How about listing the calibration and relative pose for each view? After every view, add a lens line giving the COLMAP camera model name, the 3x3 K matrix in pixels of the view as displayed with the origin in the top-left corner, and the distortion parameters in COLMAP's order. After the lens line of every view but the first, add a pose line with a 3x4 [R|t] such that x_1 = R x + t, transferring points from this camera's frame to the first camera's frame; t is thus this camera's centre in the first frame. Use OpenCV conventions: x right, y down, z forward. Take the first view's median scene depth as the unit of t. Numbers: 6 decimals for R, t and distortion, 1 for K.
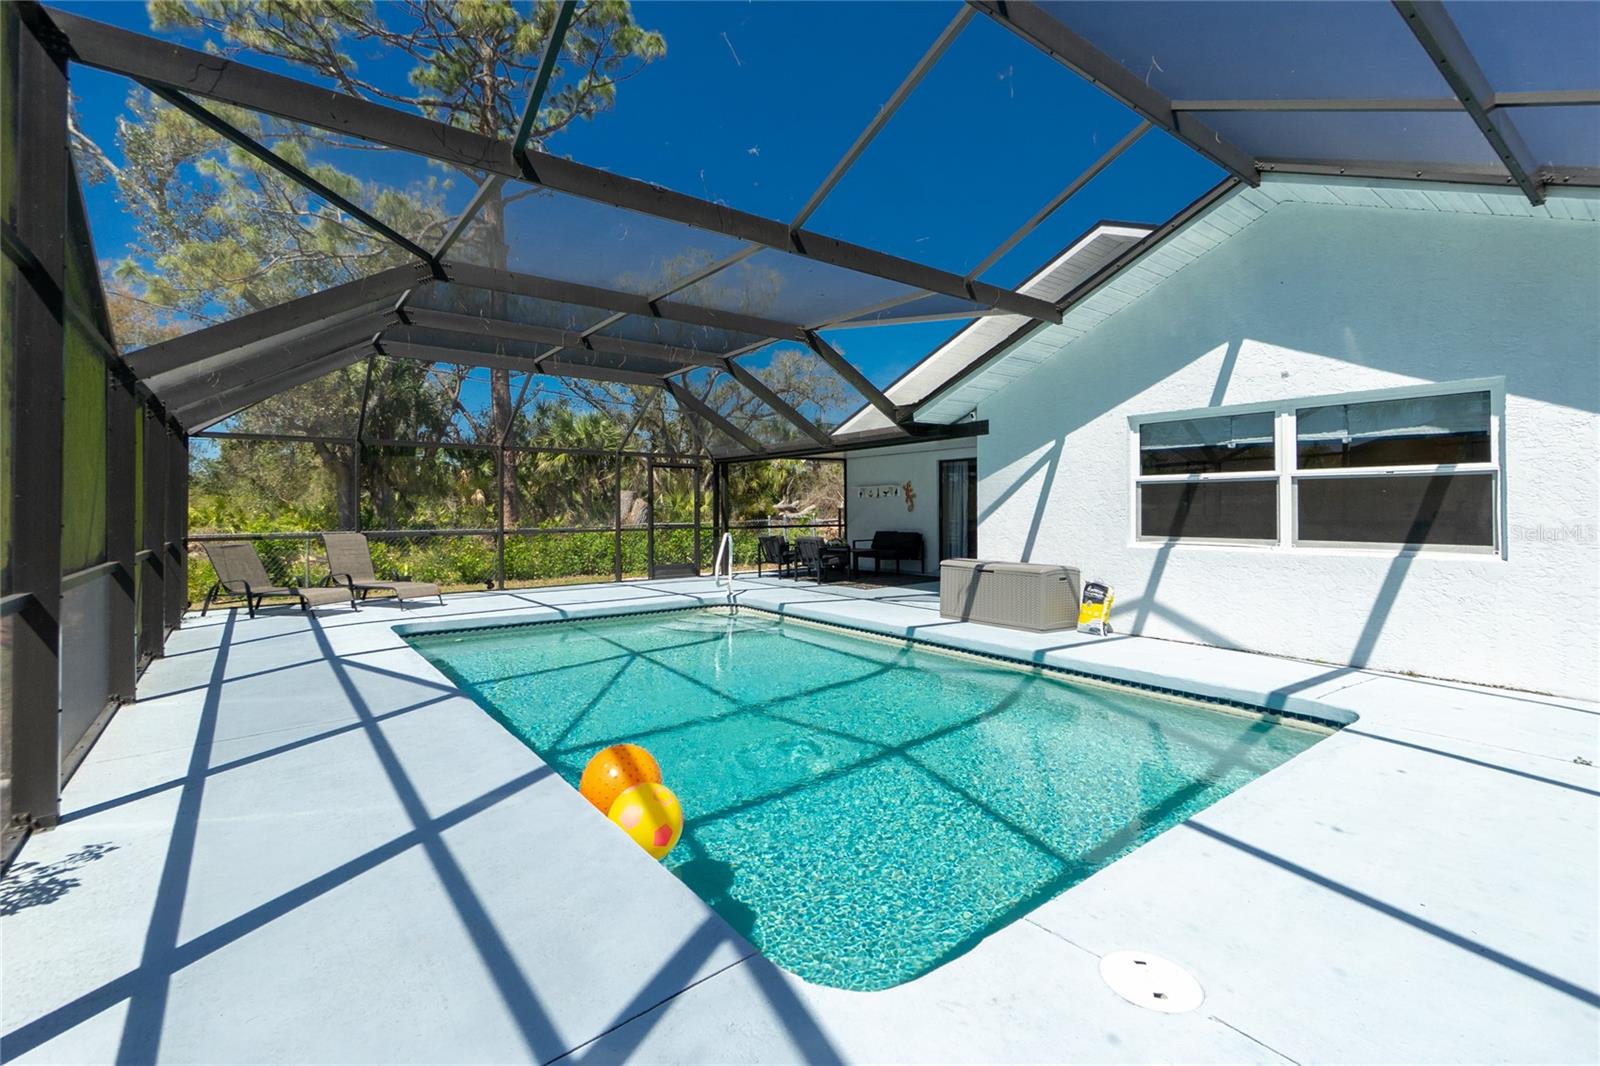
lens RADIAL K [[707.9, 0, 774.8], [0, 707.9, 524.6], [0, 0, 1]] dist [-0.003706, 0.000002]
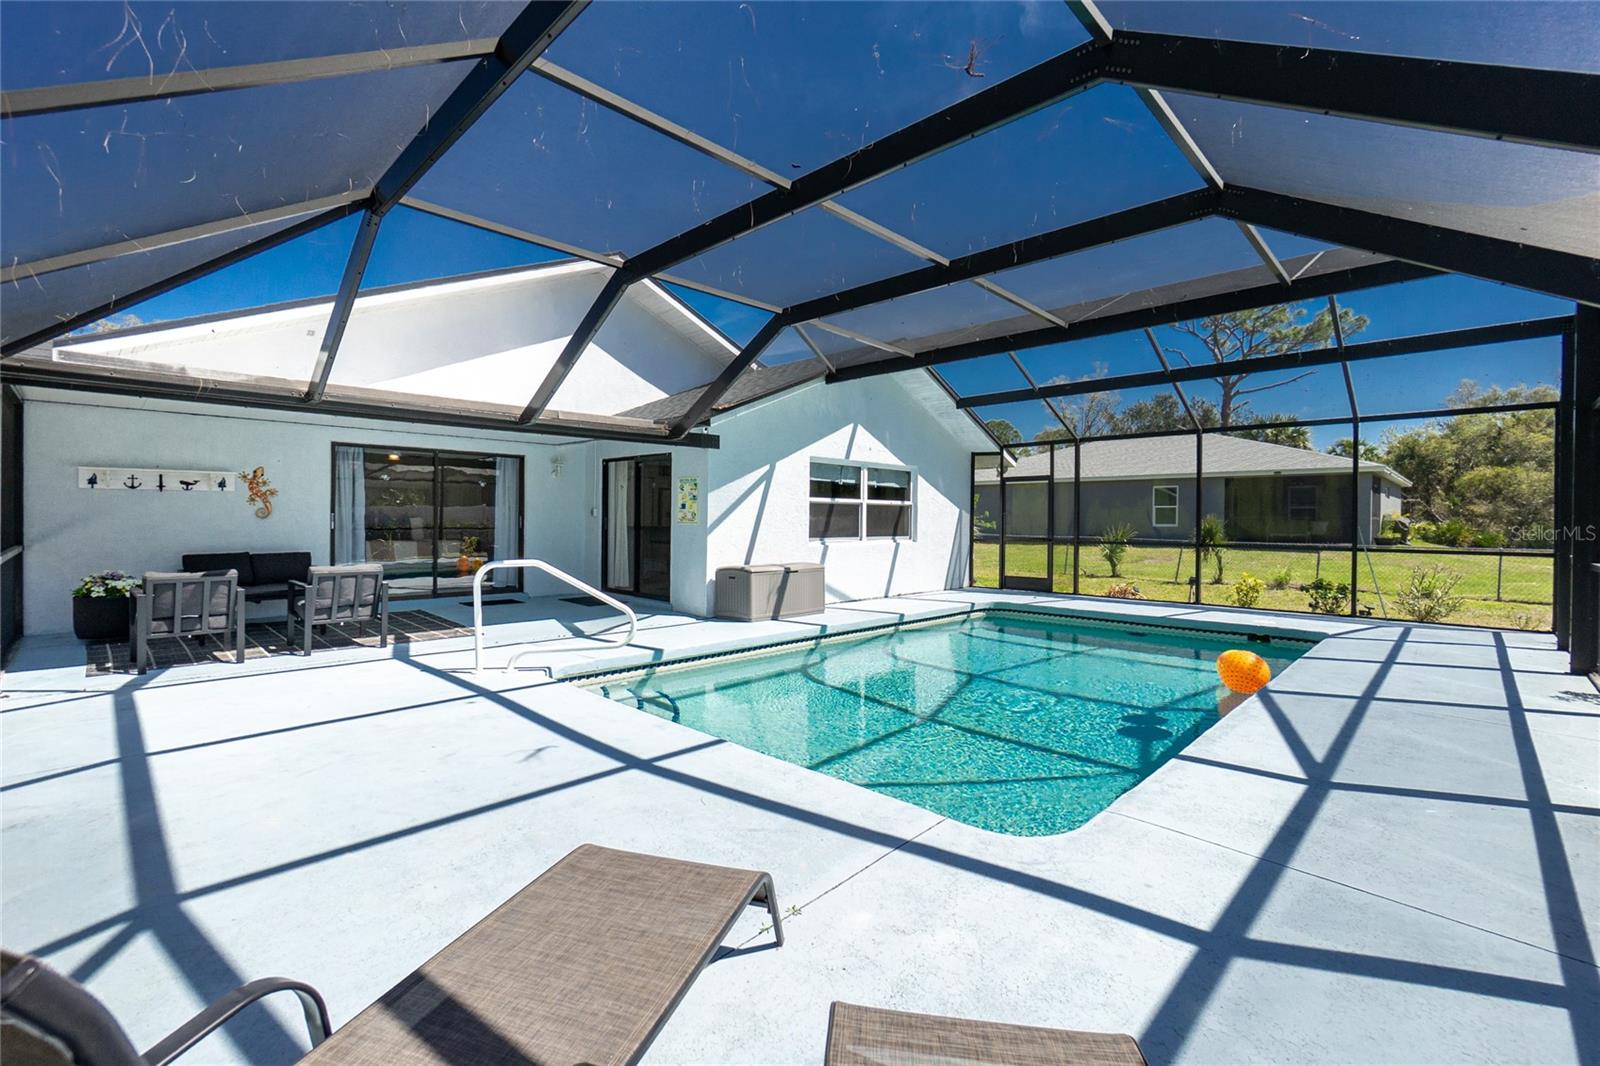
lens RADIAL K [[696.8, 0, 816.9], [0, 696.8, 525.4], [0, 0, 1]] dist [-0.002933, -0.000491]
pose [[-0.177478, -0.011447, 0.984058, -0.968210], [0.010283, 0.999856, 0.013486, -0.031594], [-0.984071, 0.012512, -0.177335, 1.313610]]
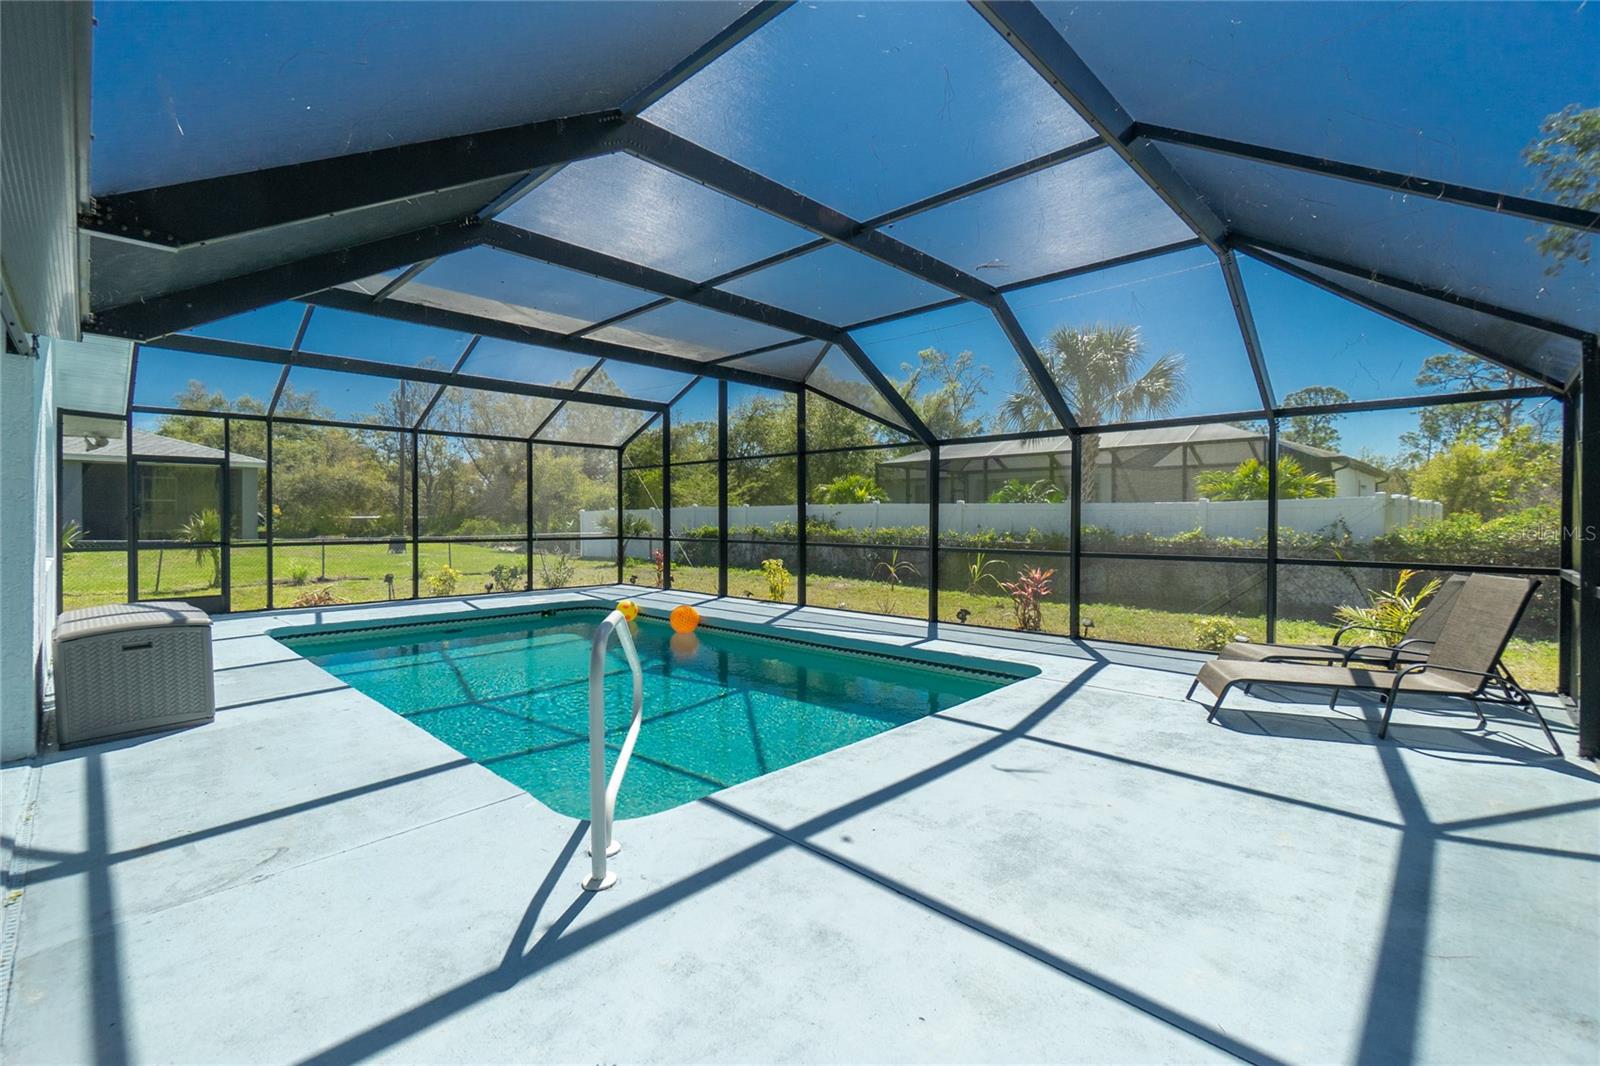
lens RADIAL K [[677.7, 0, 791.2], [0, 677.7, 526.0], [0, 0, 1]] dist [-0.003878, 0.000176]
pose [[-0.984710, -0.001562, -0.174193, -0.092019], [-0.006779, 0.999546, 0.029359, -0.045489], [0.174068, 0.030091, -0.984274, 1.931514]]
